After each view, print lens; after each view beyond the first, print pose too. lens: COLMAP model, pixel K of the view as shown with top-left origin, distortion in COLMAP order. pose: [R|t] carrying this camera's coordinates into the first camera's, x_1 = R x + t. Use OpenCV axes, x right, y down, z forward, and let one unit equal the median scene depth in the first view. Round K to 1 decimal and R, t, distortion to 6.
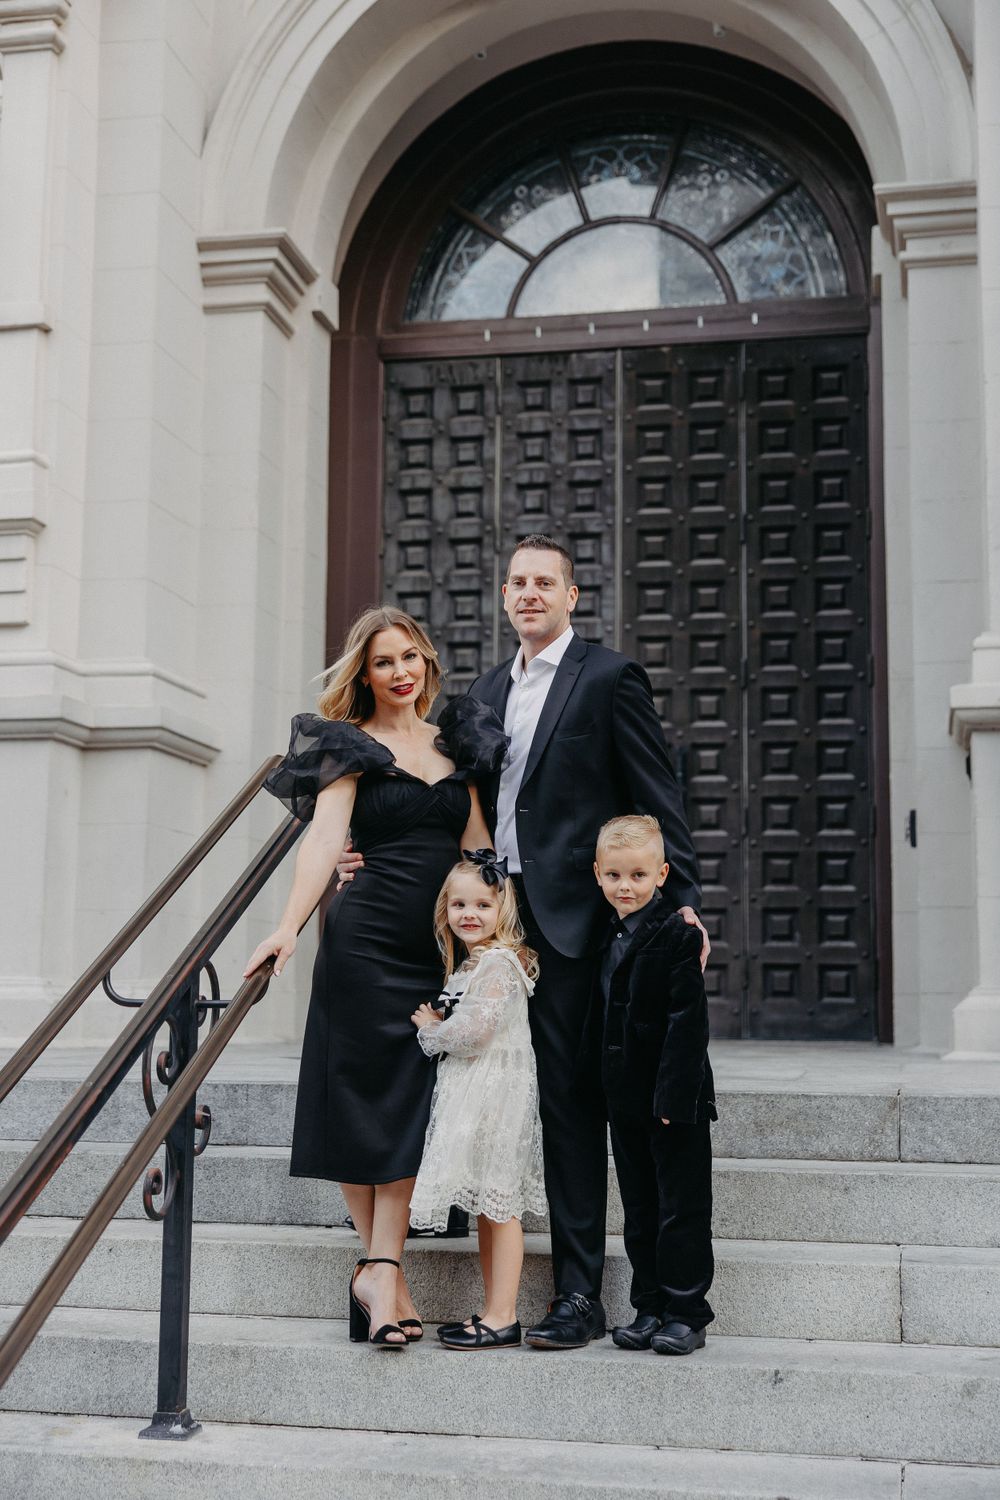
lens RADIAL K [[2004.2, 0, 497.6], [0, 2004.2, 738.8], [0, 0, 1]] dist [0.007111, -0.023857]
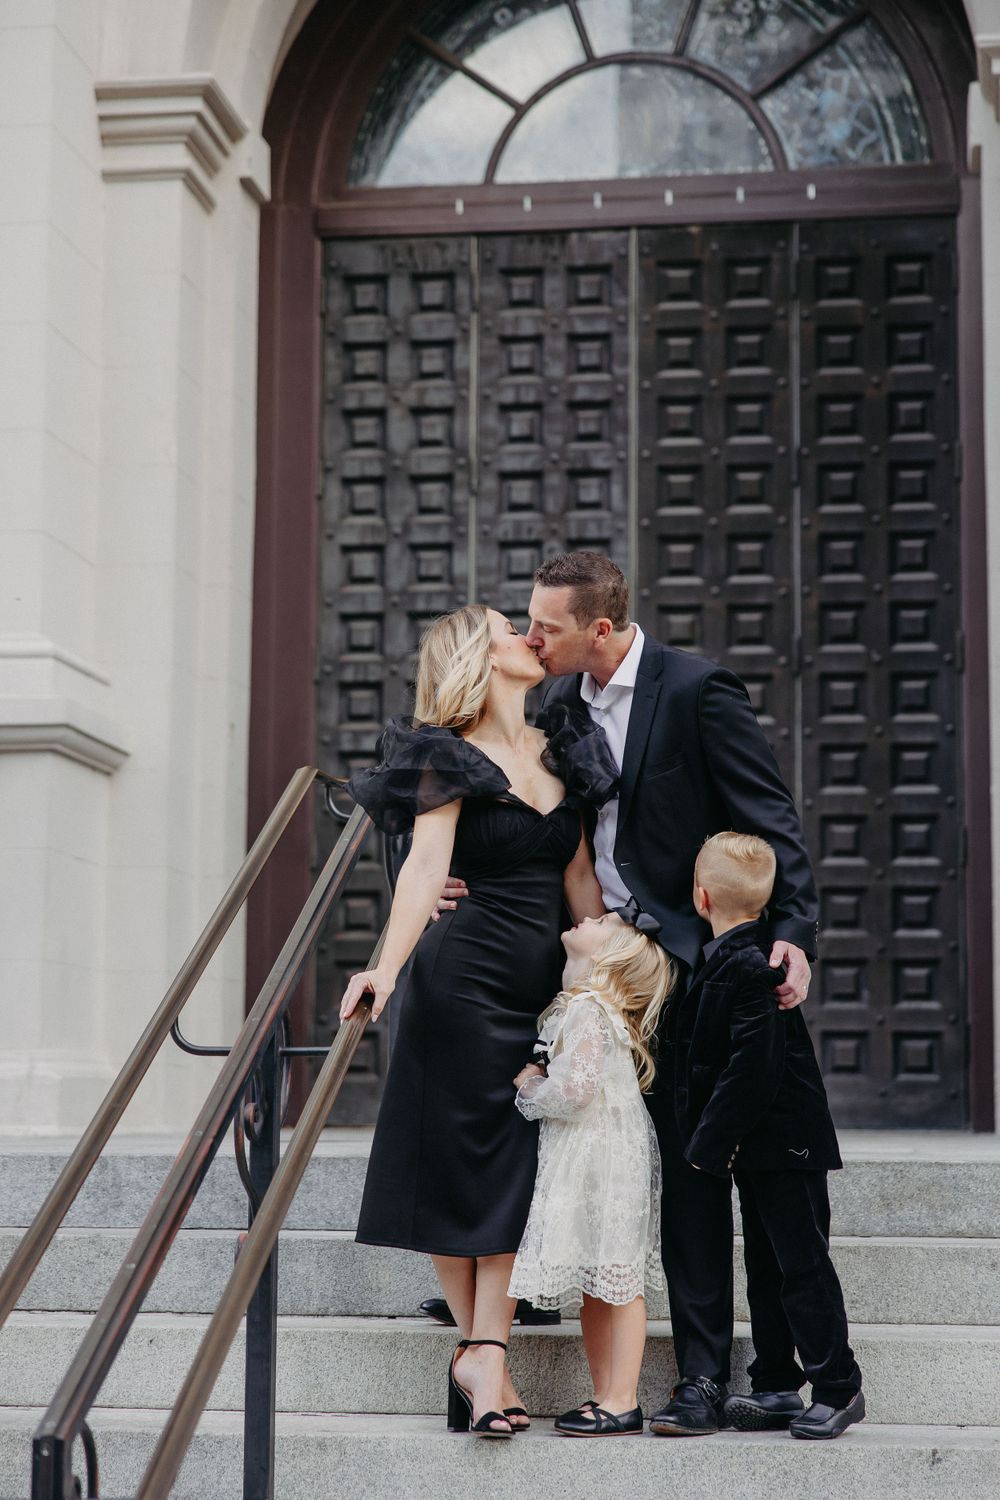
lens RADIAL K [[2922.8, 0, 527.3], [0, 2922.8, 762.2], [0, 0, 1]] dist [0.012585, -0.102880]
pose [[0.998276, 0.002770, 0.058621, -0.045652], [-0.003473, 0.999923, 0.011884, -0.004309], [-0.058583, -0.012067, 0.998210, -0.113897]]
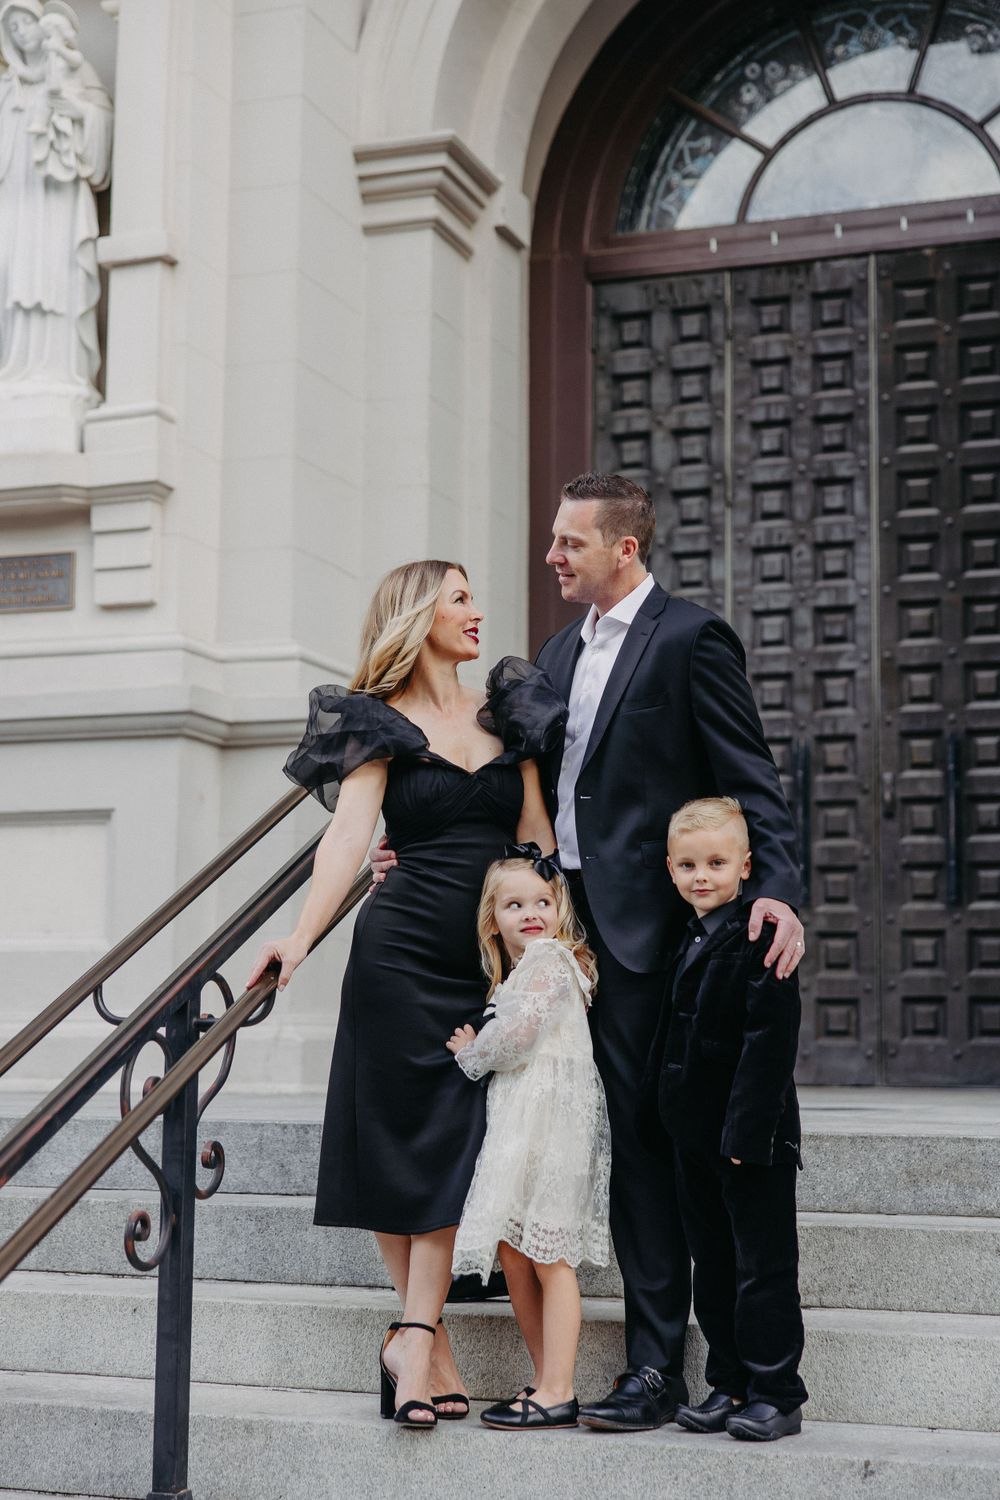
lens RADIAL K [[2397.4, 0, 500.0], [0, 2397.4, 750.0], [0, 0, 1]] dist [0.001774, -0.025637]
pose [[0.988919, -0.018777, -0.147266, 0.051940], [0.019092, 0.999817, 0.000730, 0.006493], [0.147226, -0.003533, 0.989097, -0.000494]]
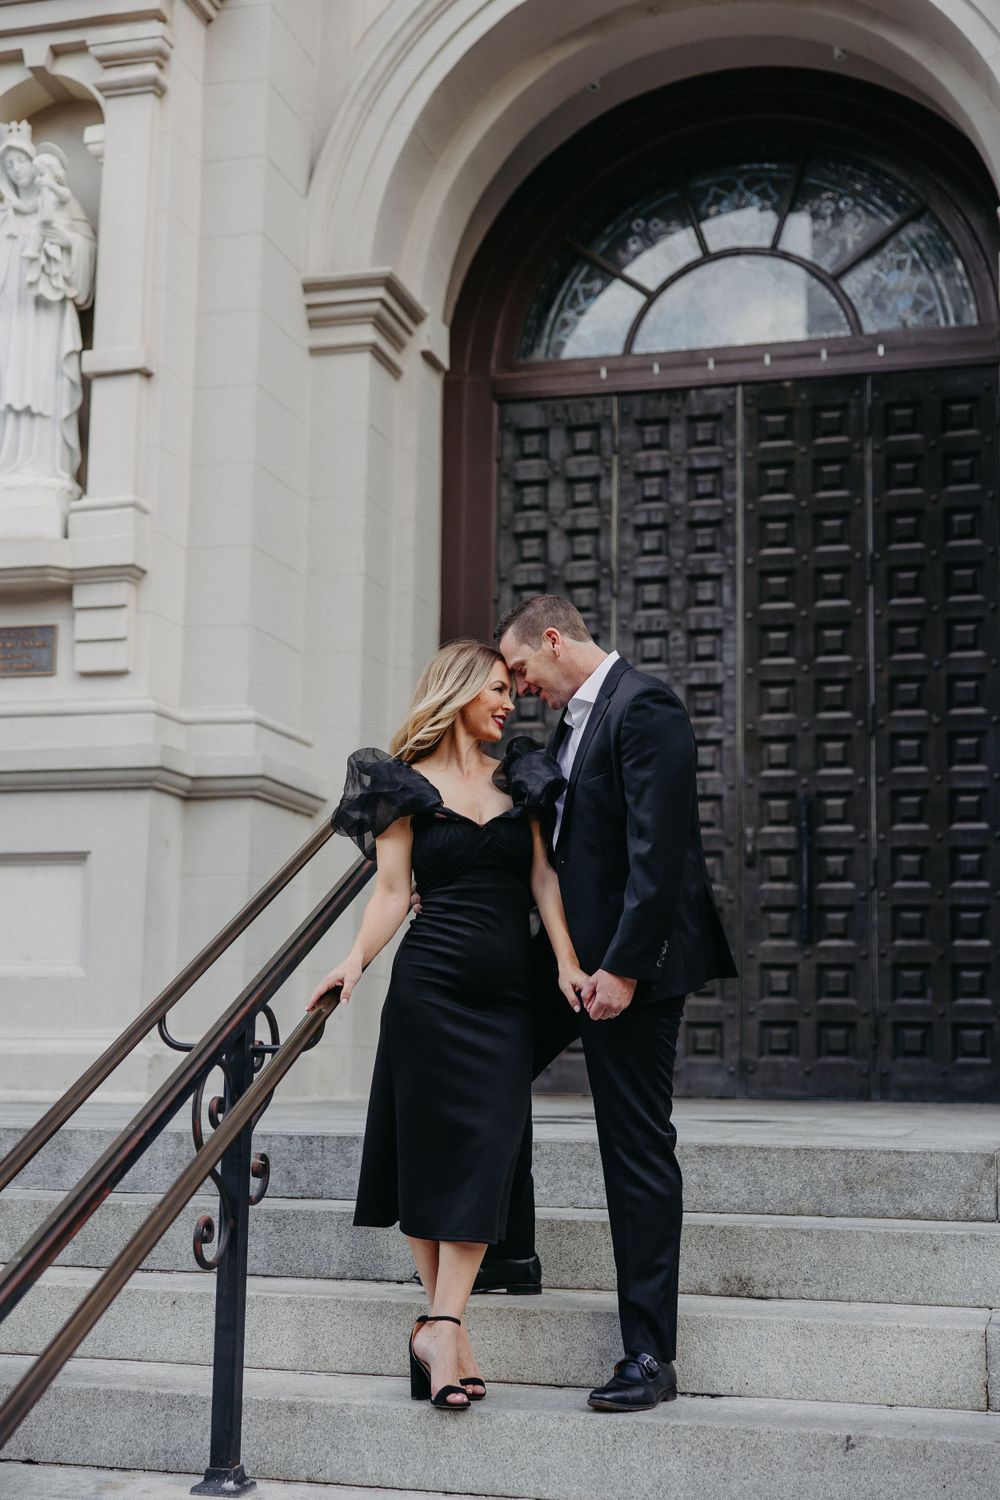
lens RADIAL K [[2071.3, 0, 500.0], [0, 2071.3, 750.0], [0, 0, 1]] dist [0.011216, -0.015945]
pose [[0.997333, -0.005650, -0.072772, 0.017541], [0.004050, 0.999747, -0.022119, 0.003638], [0.072879, 0.021765, 0.997103, -0.001258]]
